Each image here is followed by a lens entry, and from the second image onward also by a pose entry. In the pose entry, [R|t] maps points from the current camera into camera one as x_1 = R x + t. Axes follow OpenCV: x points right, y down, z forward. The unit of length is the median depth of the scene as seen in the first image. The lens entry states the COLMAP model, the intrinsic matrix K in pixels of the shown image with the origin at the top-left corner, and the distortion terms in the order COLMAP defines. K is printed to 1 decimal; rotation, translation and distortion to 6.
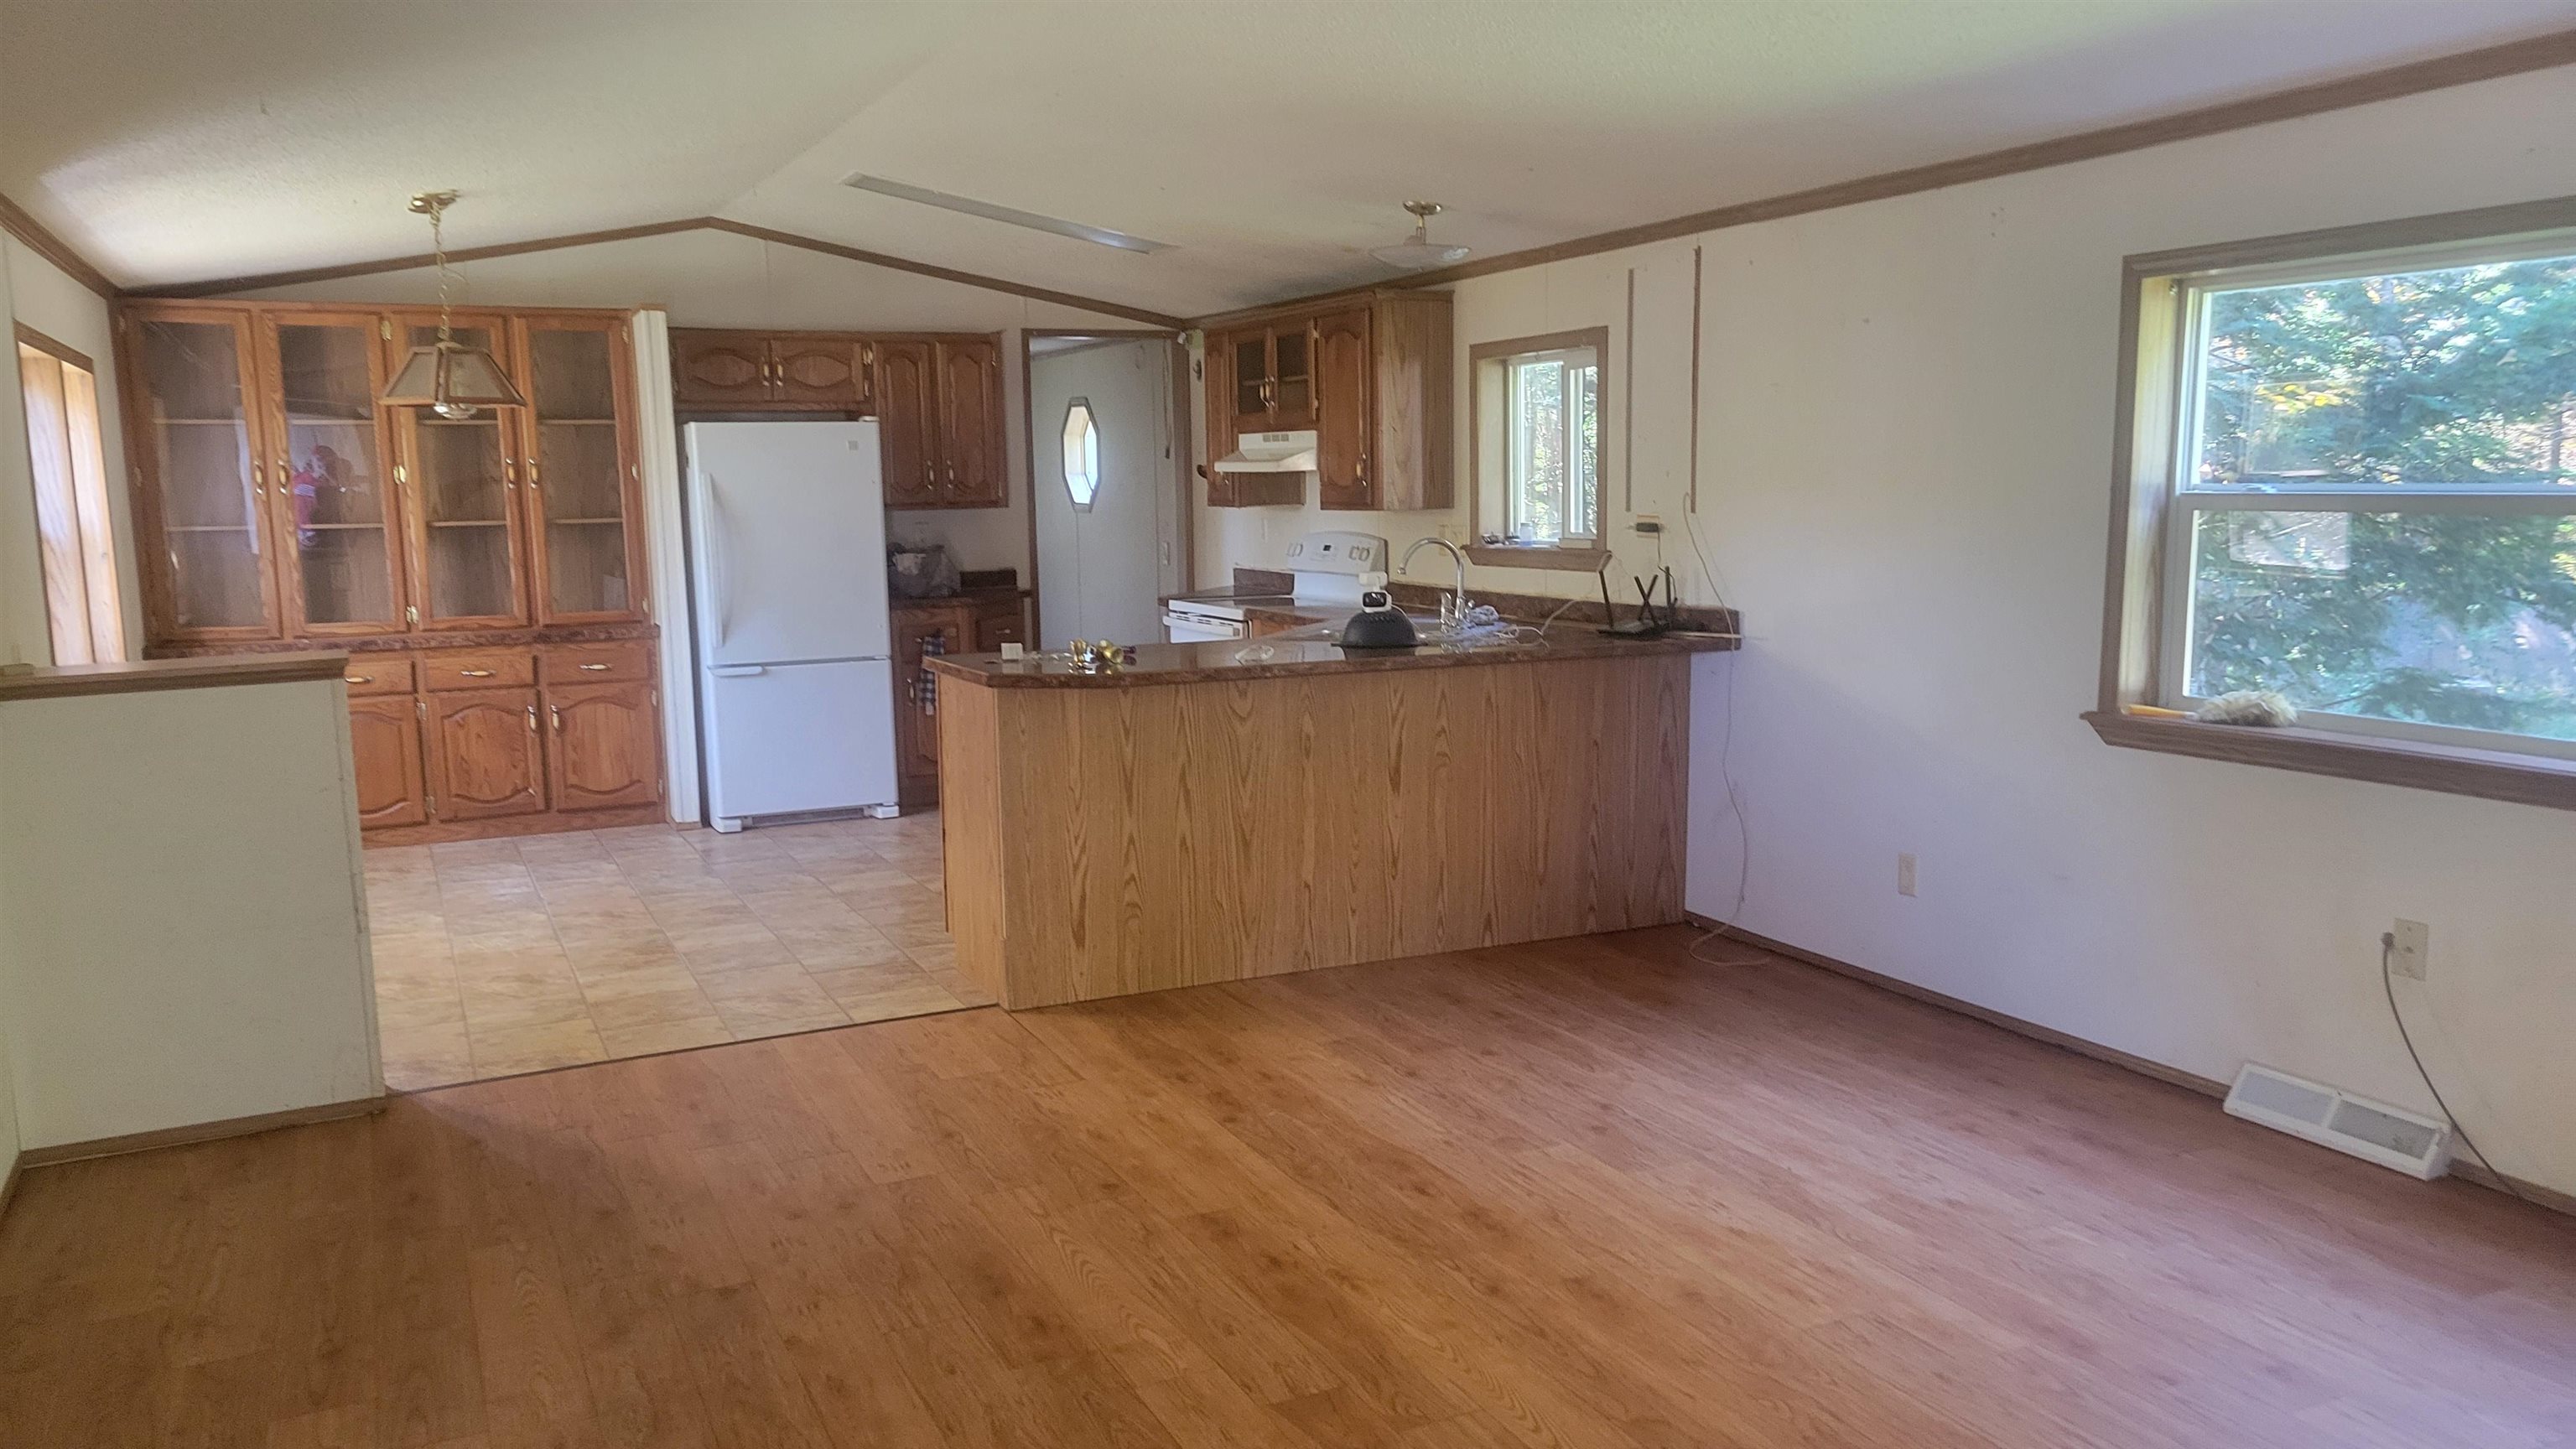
lens RADIAL K [[1963.3, 0, 1270.6], [0, 1963.3, 772.7], [0, 0, 1]] dist [0.064002, -0.063738]
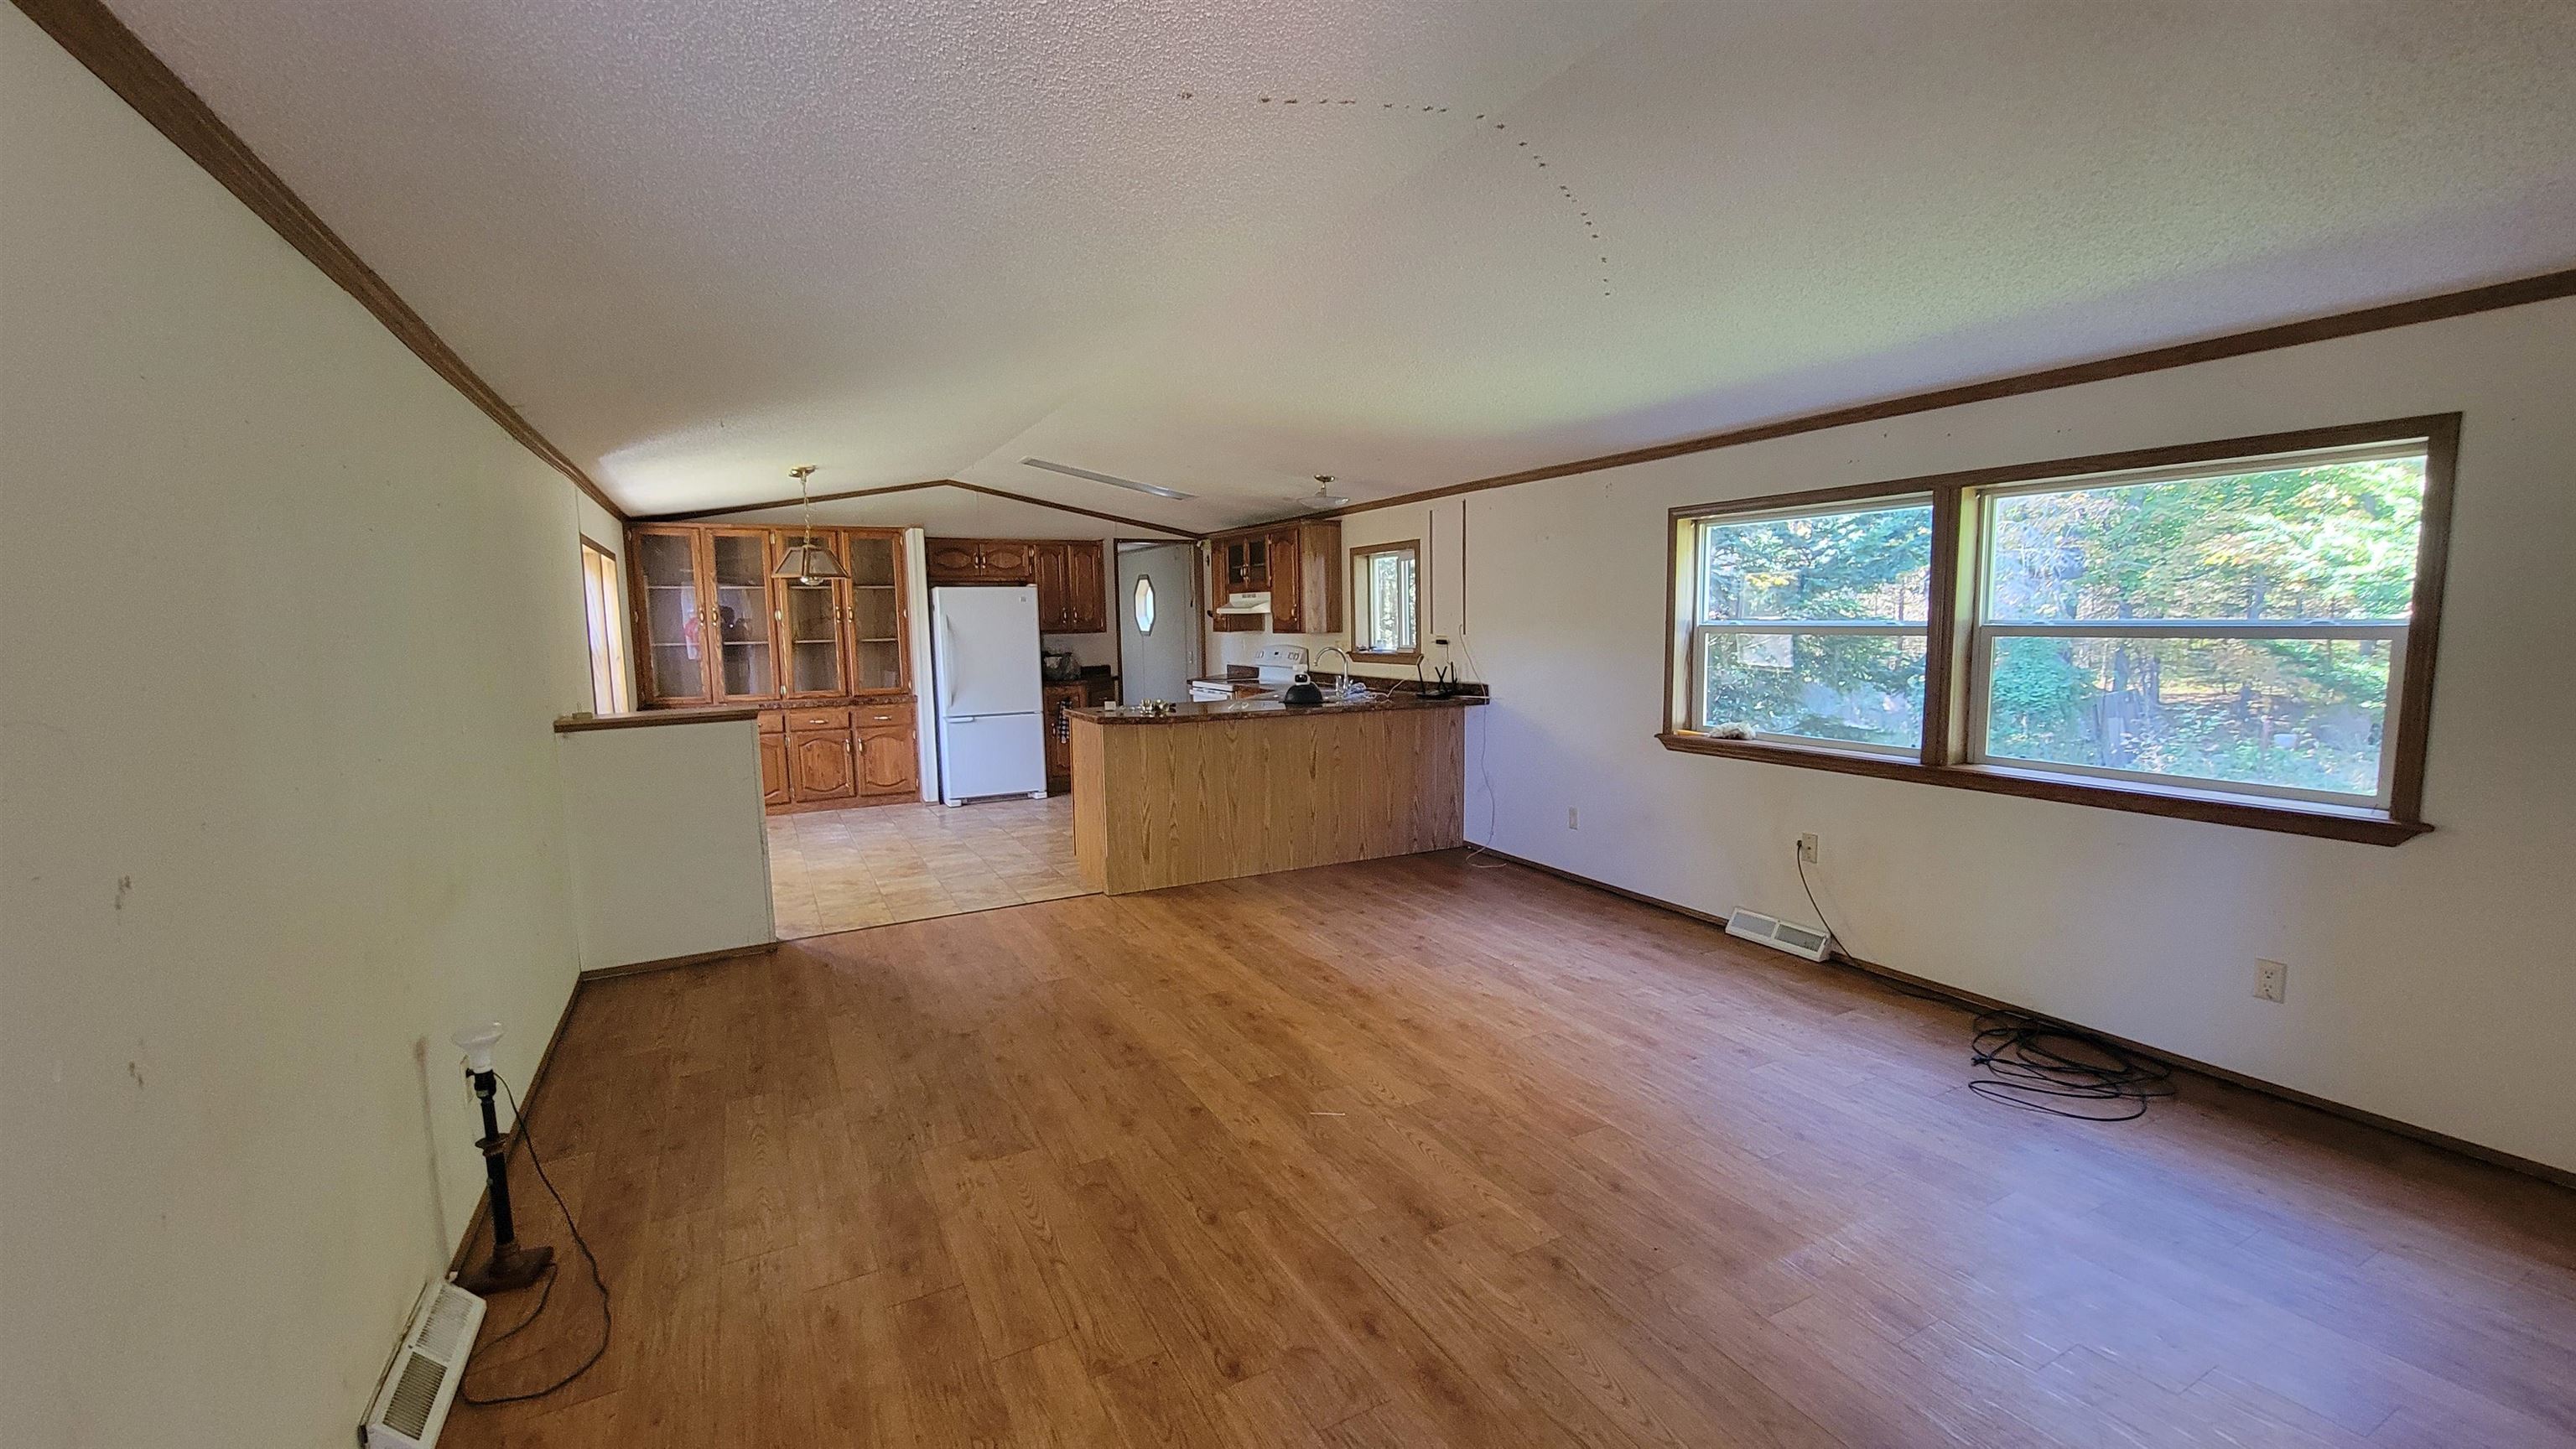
lens RADIAL K [[1075.1, 0, 1320.8], [0, 1075.1, 734.9], [0, 0, 1]] dist [-0.012460, 0.000439]
pose [[0.997607, -0.004672, 0.068978, -0.000449], [0.007607, 0.999074, -0.042345, 0.011632], [-0.068716, 0.042769, 0.996719, -0.045114]]
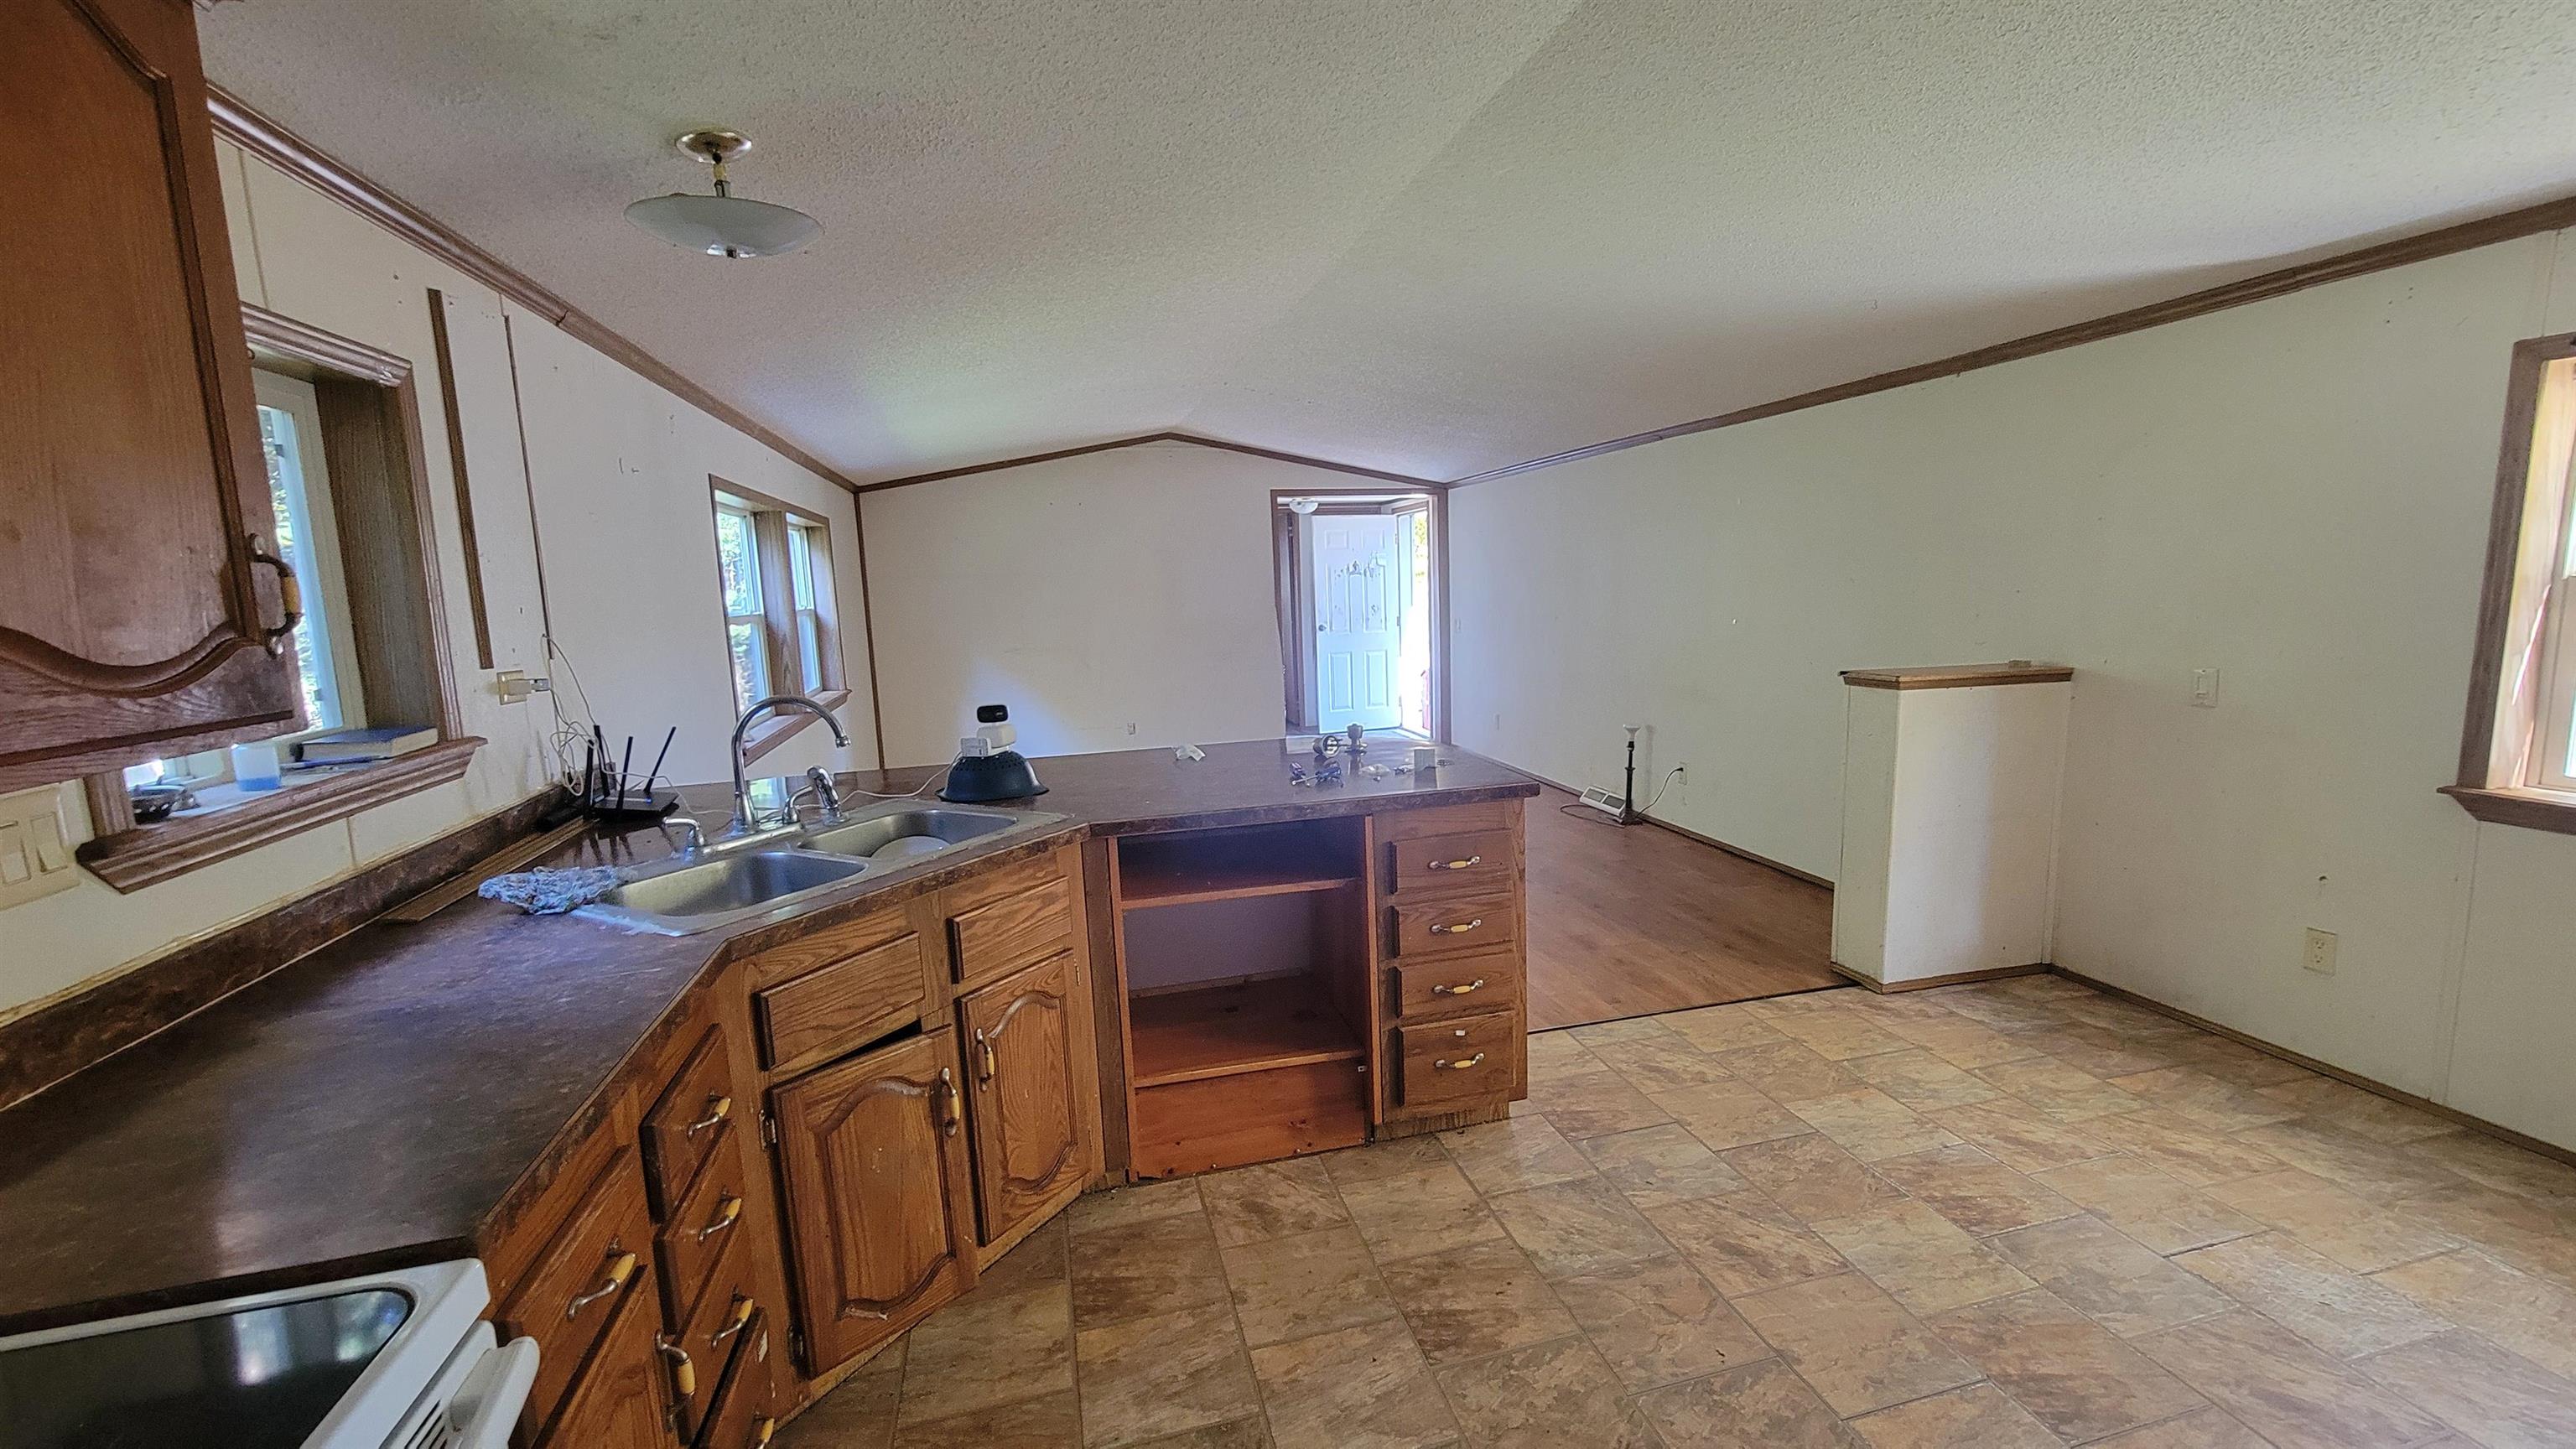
lens RADIAL K [[1075.1, 0, 1320.8], [0, 1075.1, 734.9], [0, 0, 1]] dist [-0.012460, 0.000439]
pose [[-0.986057, 0.026810, 0.164233, -0.164958], [0.073150, 0.956301, 0.283085, -0.216094], [-0.149467, 0.291152, -0.944929, 1.466201]]
